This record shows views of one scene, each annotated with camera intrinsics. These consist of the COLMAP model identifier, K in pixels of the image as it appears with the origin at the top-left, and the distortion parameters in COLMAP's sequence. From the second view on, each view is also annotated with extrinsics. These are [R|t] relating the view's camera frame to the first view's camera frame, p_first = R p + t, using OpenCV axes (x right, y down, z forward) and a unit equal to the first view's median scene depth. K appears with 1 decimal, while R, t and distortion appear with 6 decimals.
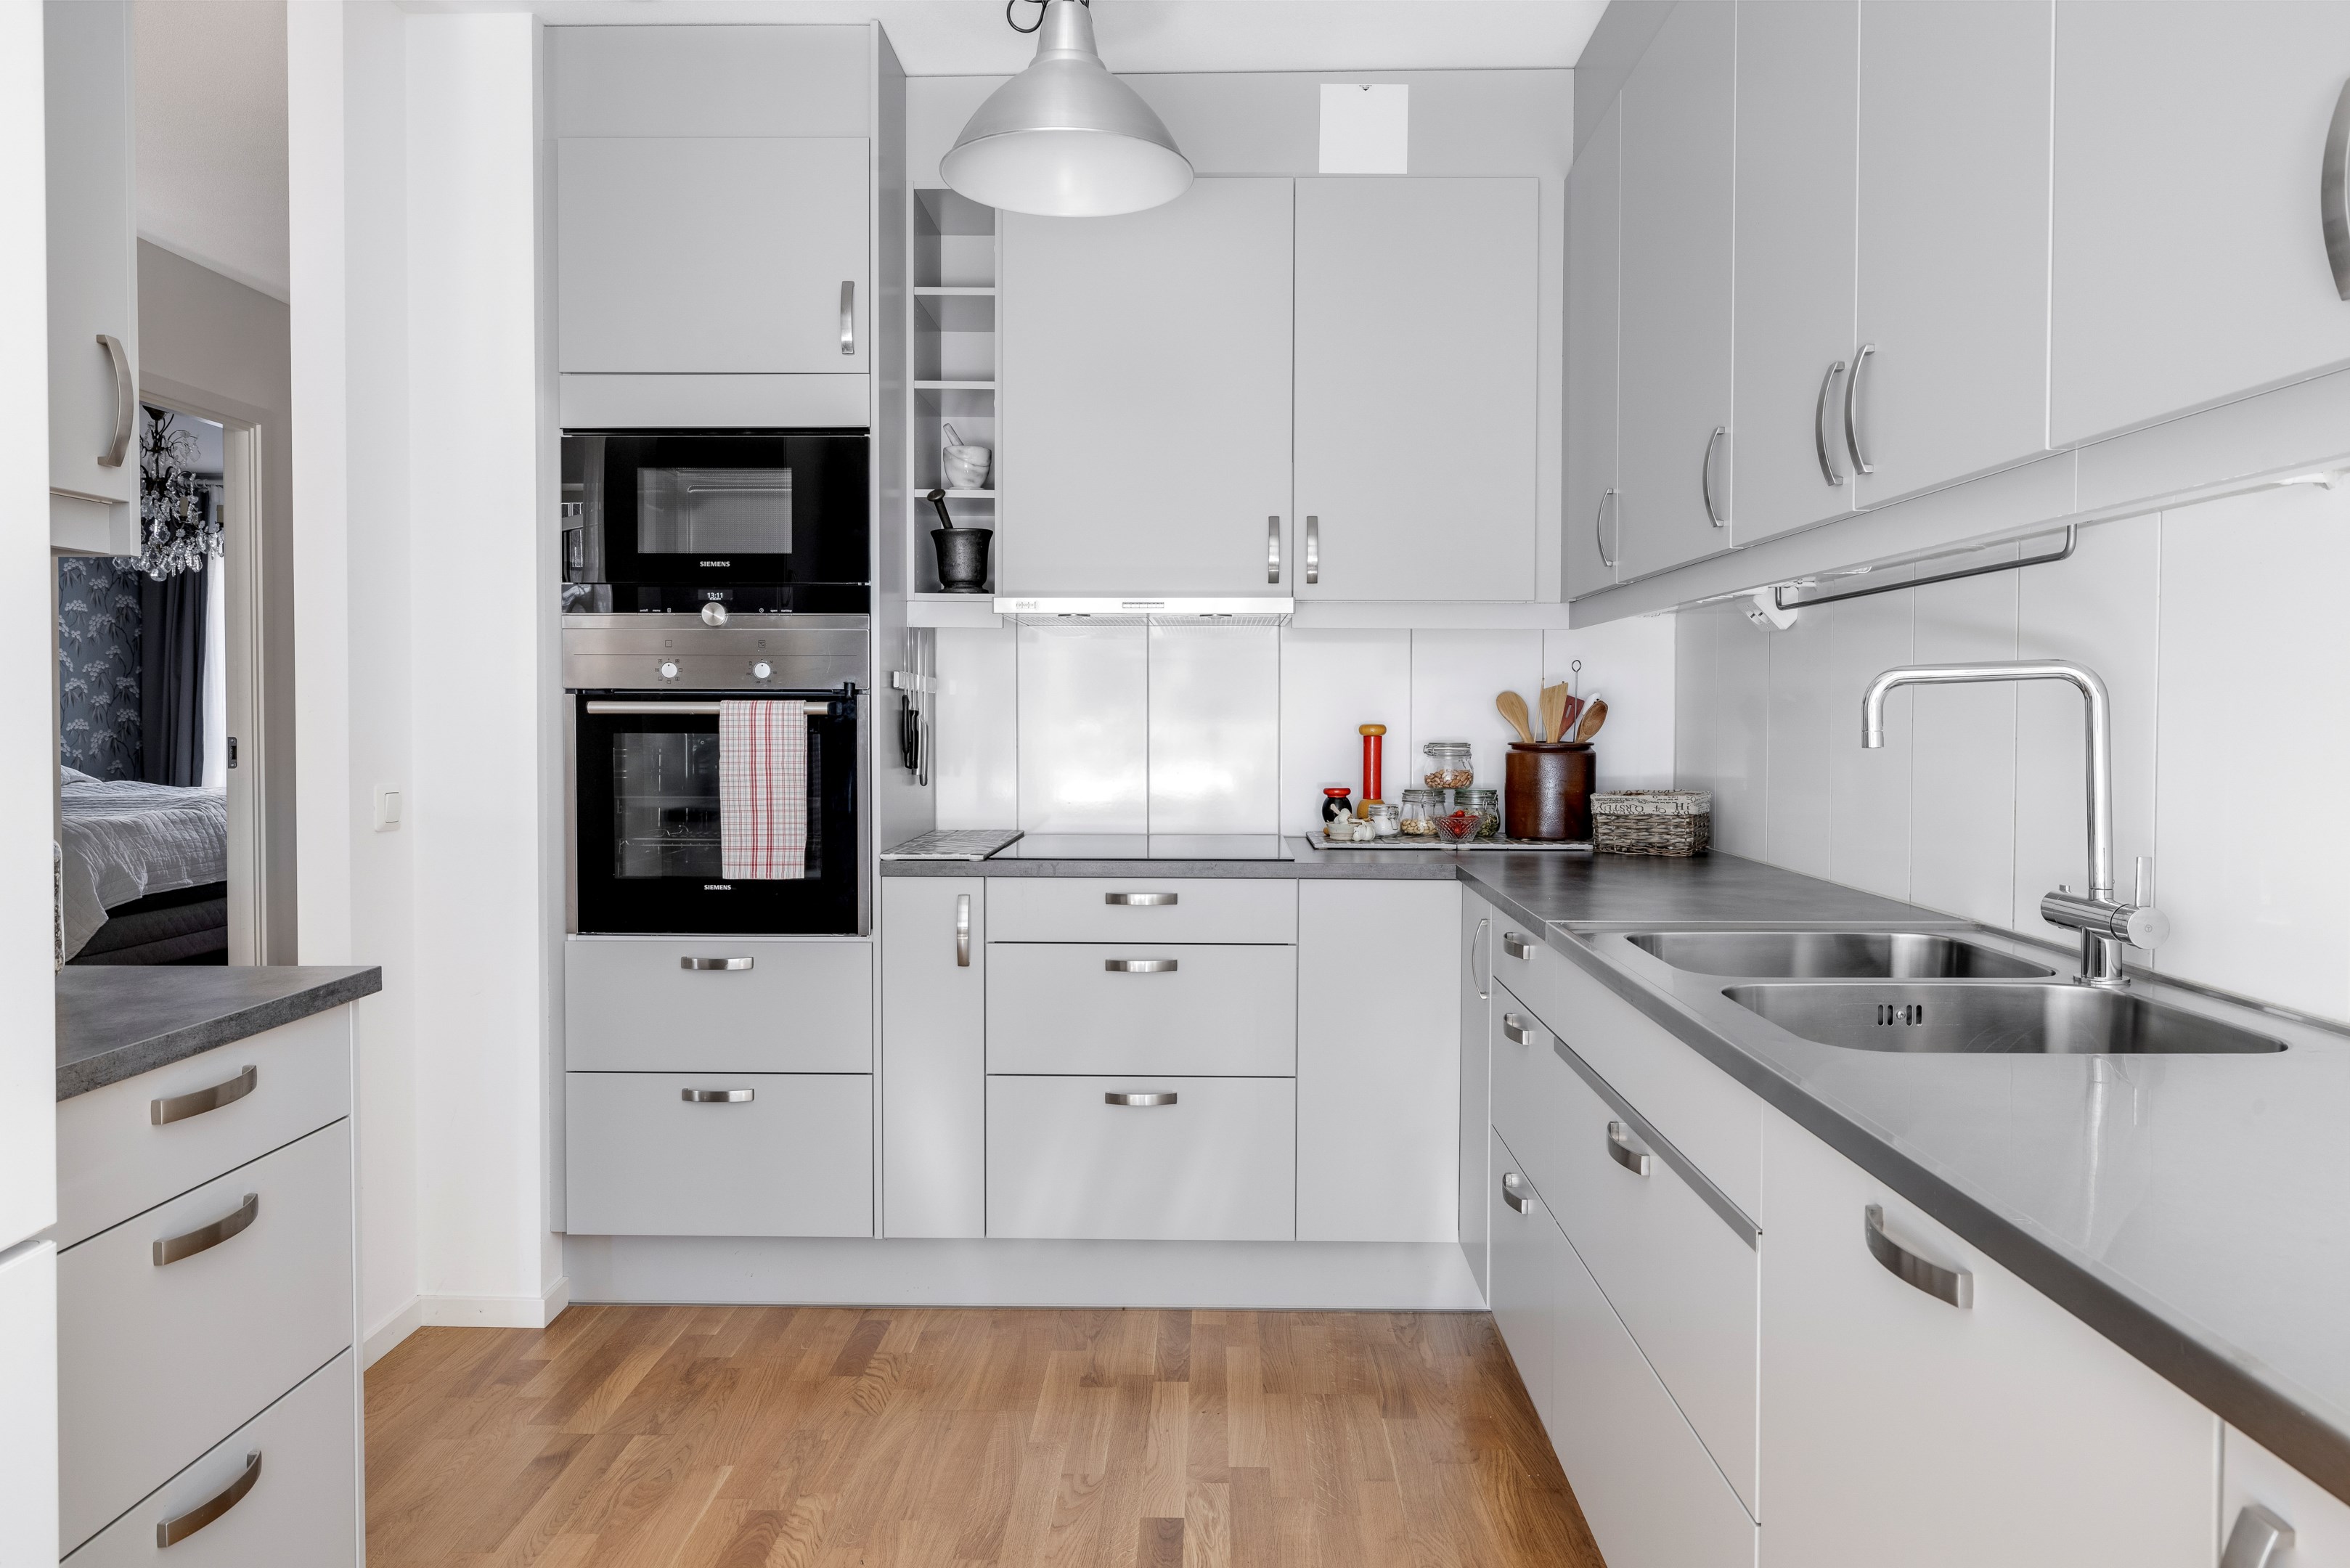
lens RADIAL K [[1573.4, 0, 1206.3], [0, 1573.4, 778.0], [0, 0, 1]] dist [-0.009338, 0.007990]
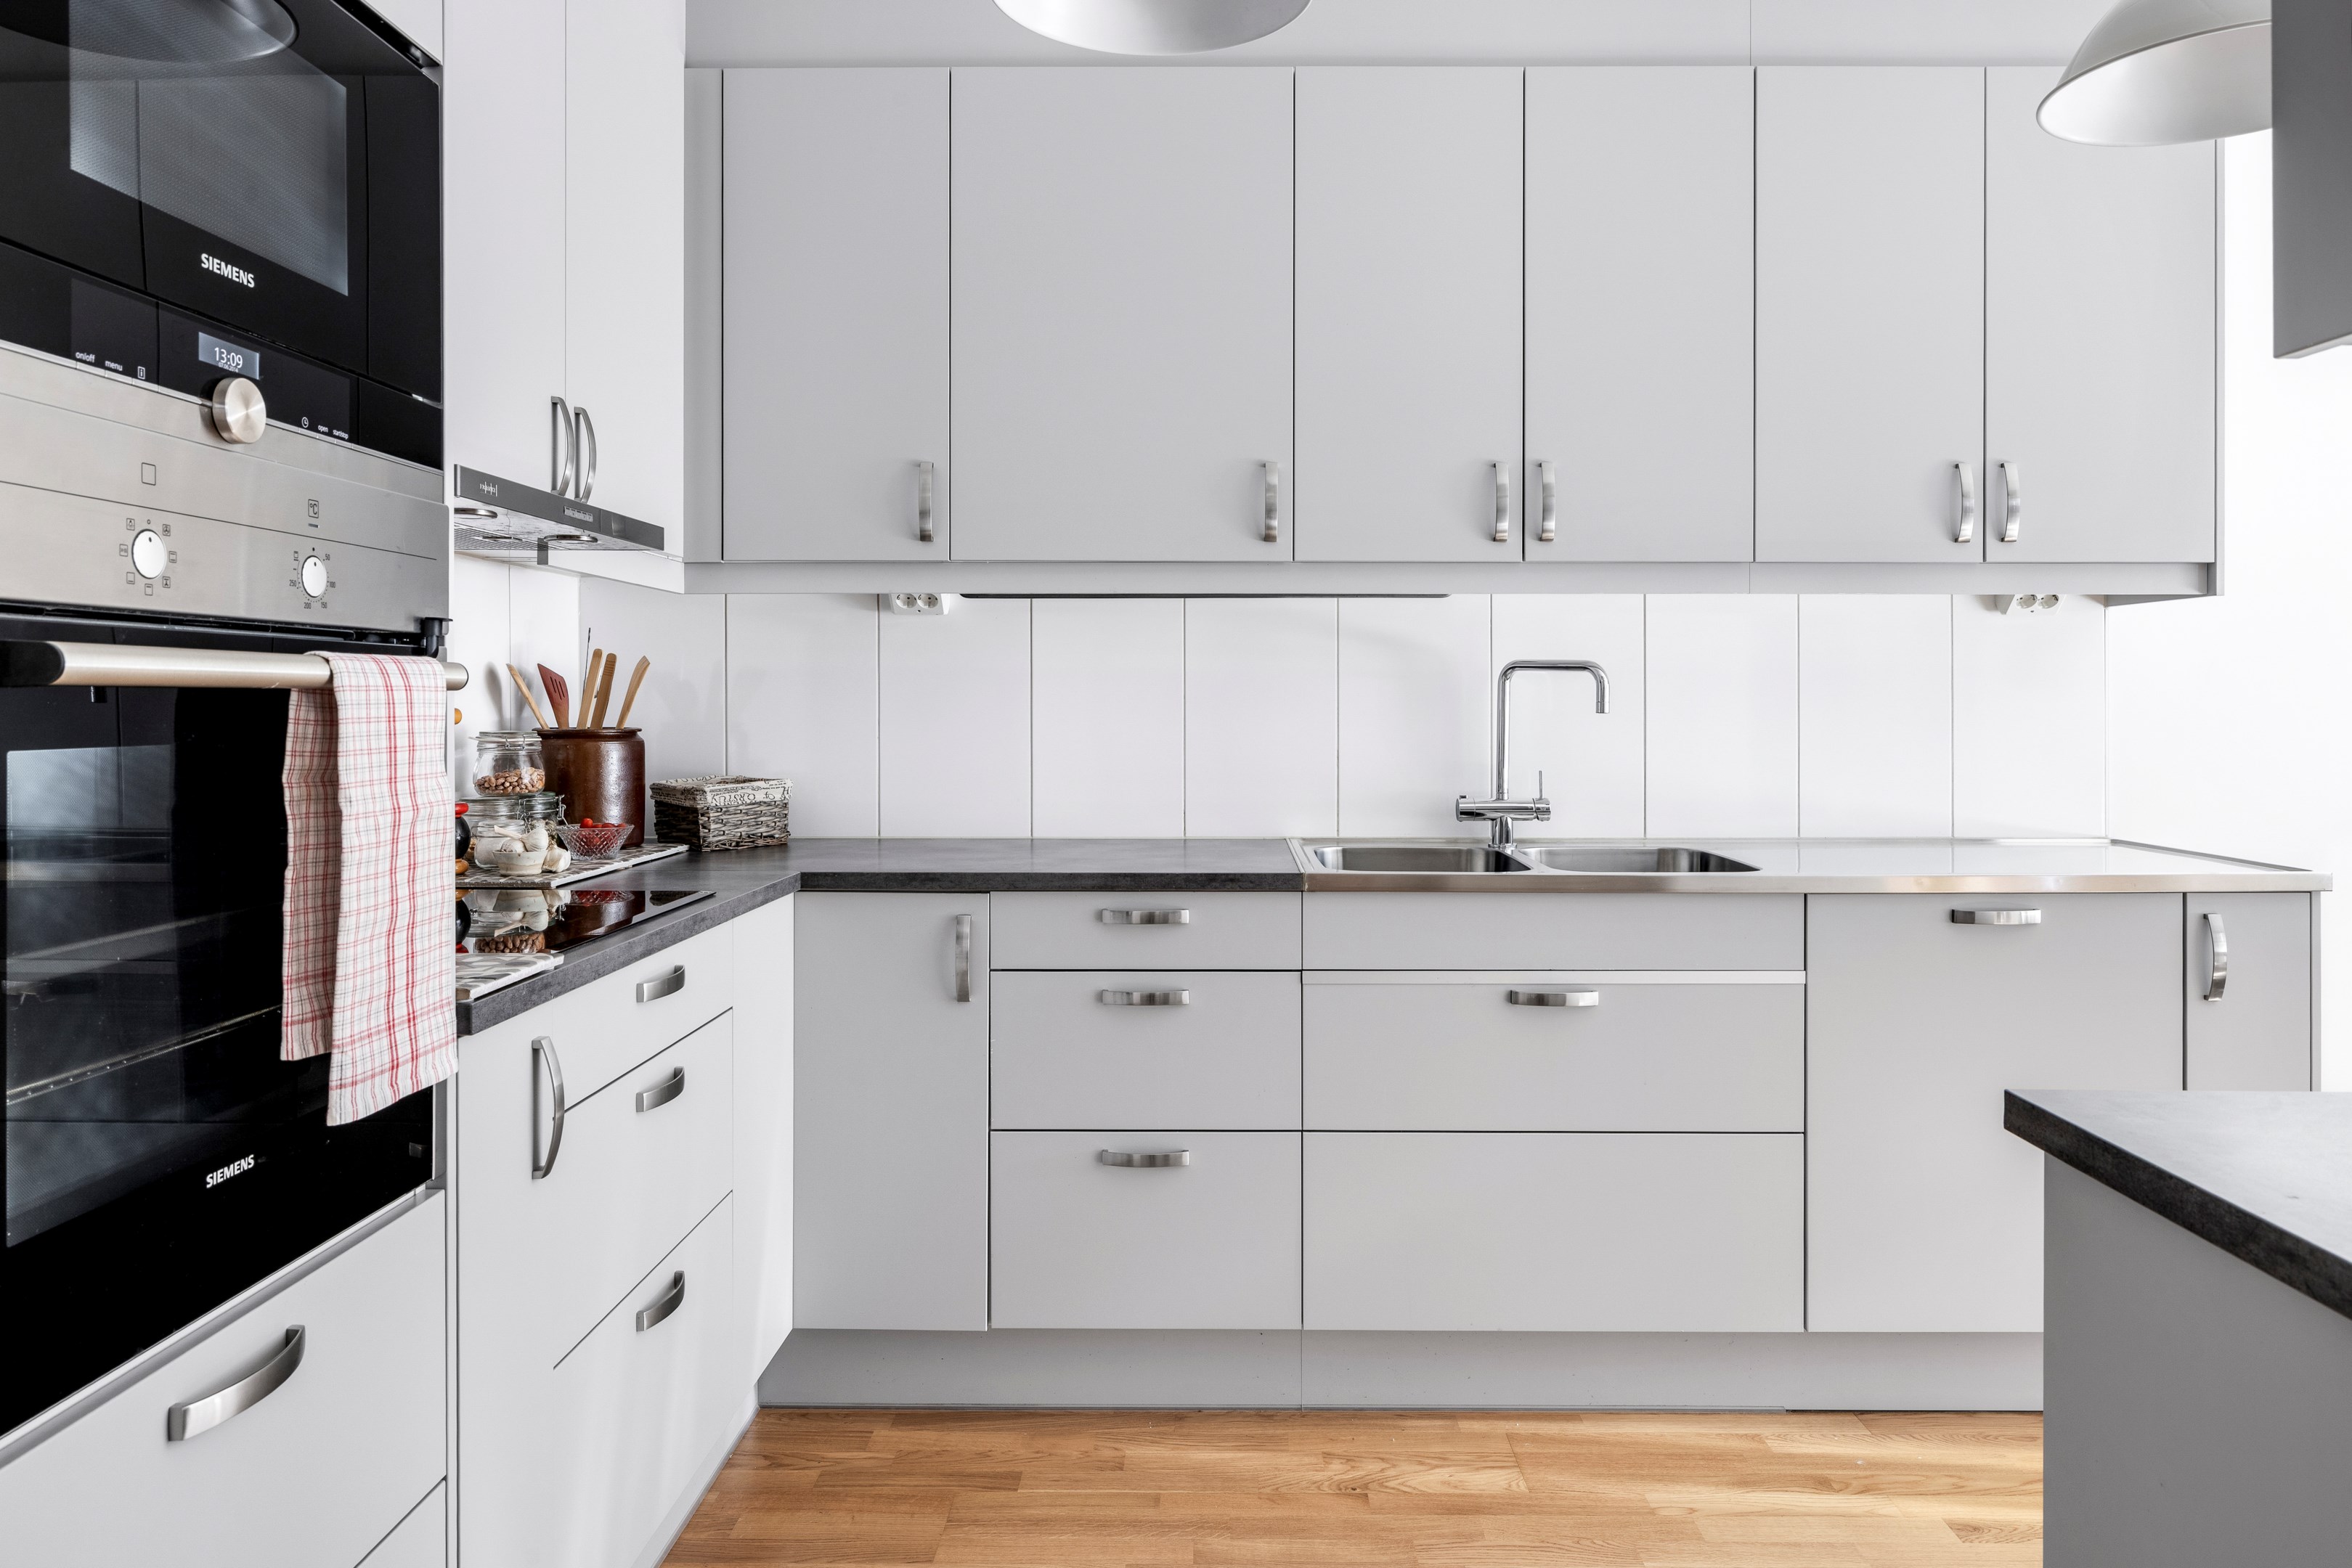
lens RADIAL K [[1574.5, 0, 1191.8], [0, 1574.5, 689.4], [0, 0, 1]] dist [-0.009338, 0.007990]
pose [[-0.018346, 0.003595, 0.999825, -0.712788], [0.042174, 0.999106, -0.002819, -0.032727], [-0.998942, 0.042114, -0.018481, 0.842494]]
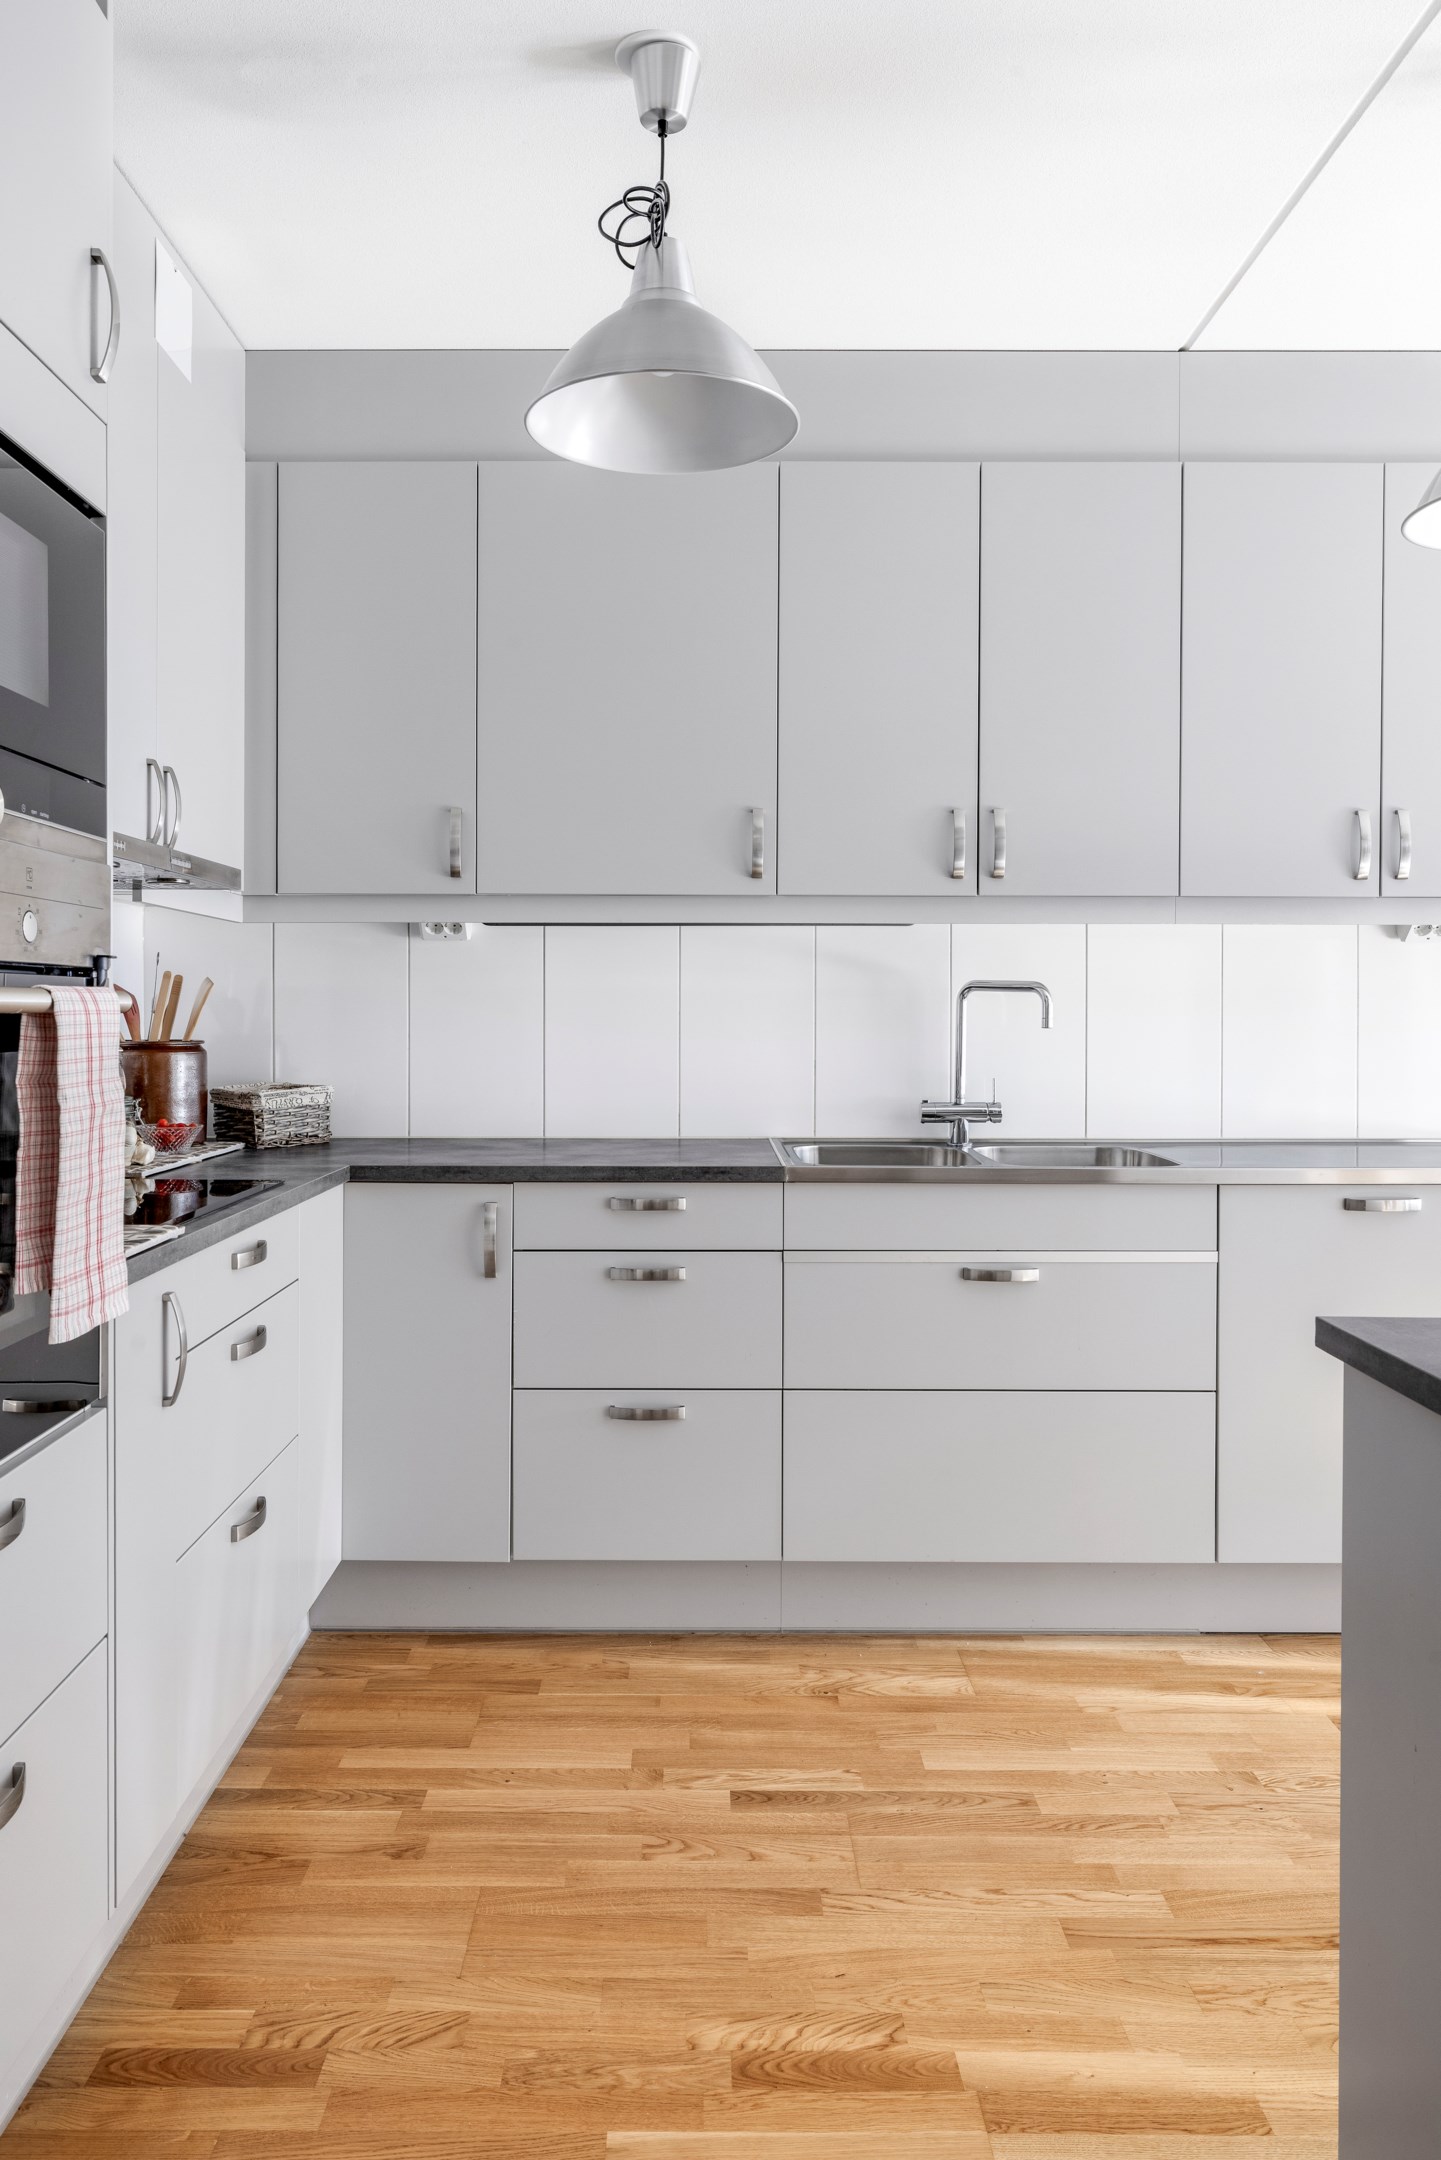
lens RADIAL K [[1573.2, 0, 683.8], [0, 1573.2, 1061.9], [0, 0, 1]] dist [-0.005433, 0.002682]
pose [[-0.027277, -0.036185, 0.998973, -0.848891], [0.041329, 0.998449, 0.037294, -0.038170], [-0.998773, 0.042304, -0.025739, 0.857113]]
